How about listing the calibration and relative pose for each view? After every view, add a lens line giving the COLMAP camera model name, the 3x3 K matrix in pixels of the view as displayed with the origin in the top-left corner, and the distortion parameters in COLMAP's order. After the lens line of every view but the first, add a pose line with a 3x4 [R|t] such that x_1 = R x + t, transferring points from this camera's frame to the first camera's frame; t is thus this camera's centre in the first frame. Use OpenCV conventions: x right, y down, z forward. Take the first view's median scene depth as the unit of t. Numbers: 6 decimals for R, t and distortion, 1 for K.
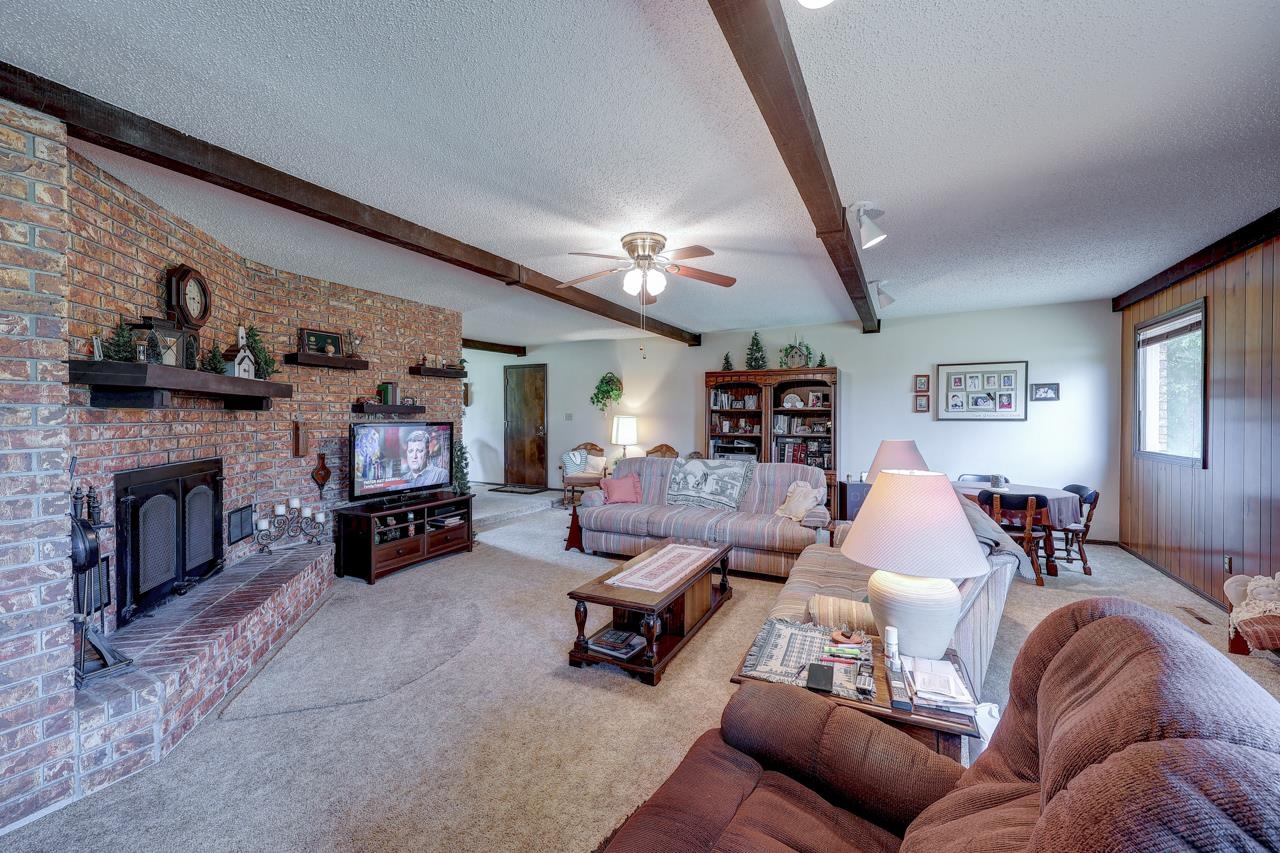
lens RADIAL K [[516.9, 0, 632.8], [0, 516.9, 419.0], [0, 0, 1]] dist [0.000313, -0.000018]
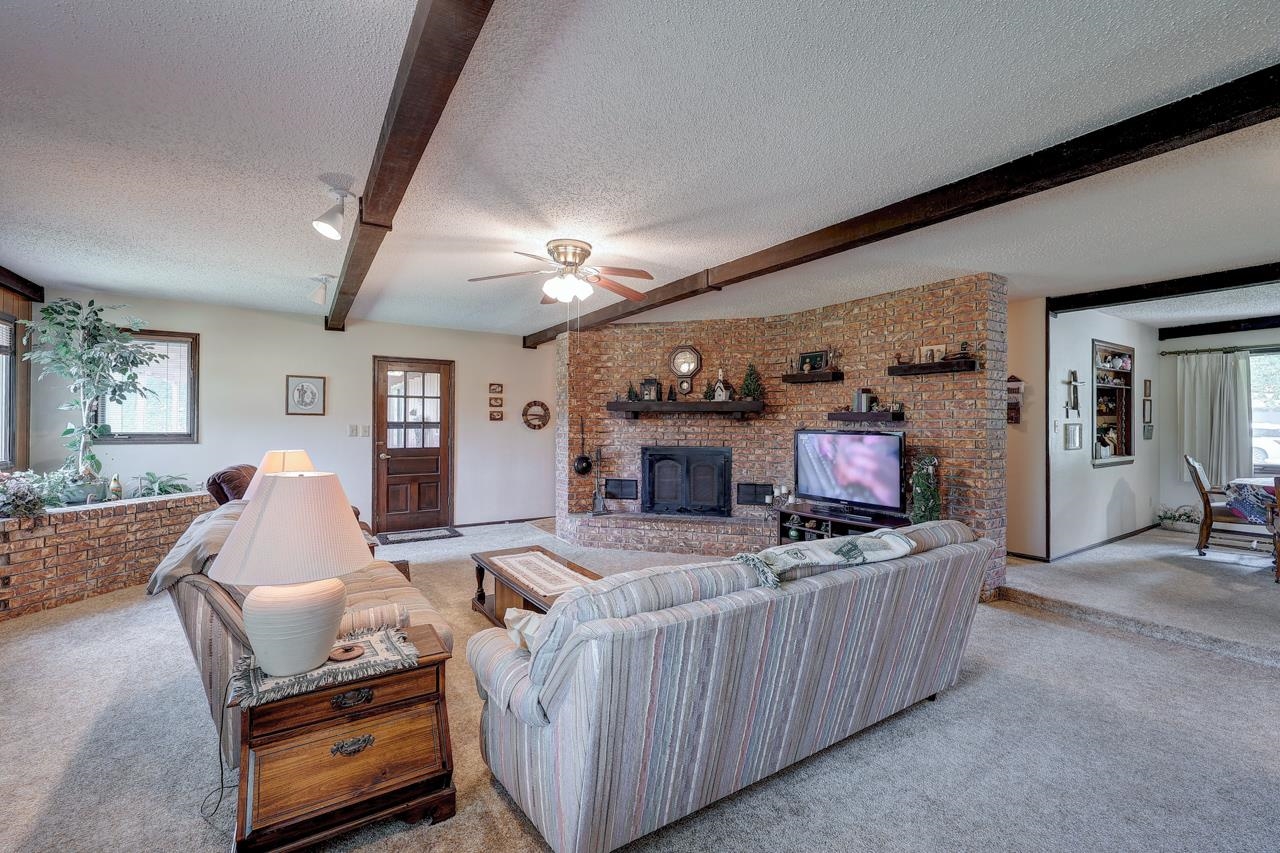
lens RADIAL K [[516.9, 0, 632.8], [0, 516.9, 419.0], [0, 0, 1]] dist [0.000313, -0.000018]
pose [[-0.487901, -0.008496, -0.872858, 0.778357], [-0.011300, 0.999930, -0.003417, -0.009481], [0.872826, 0.008196, -0.487963, 1.494469]]
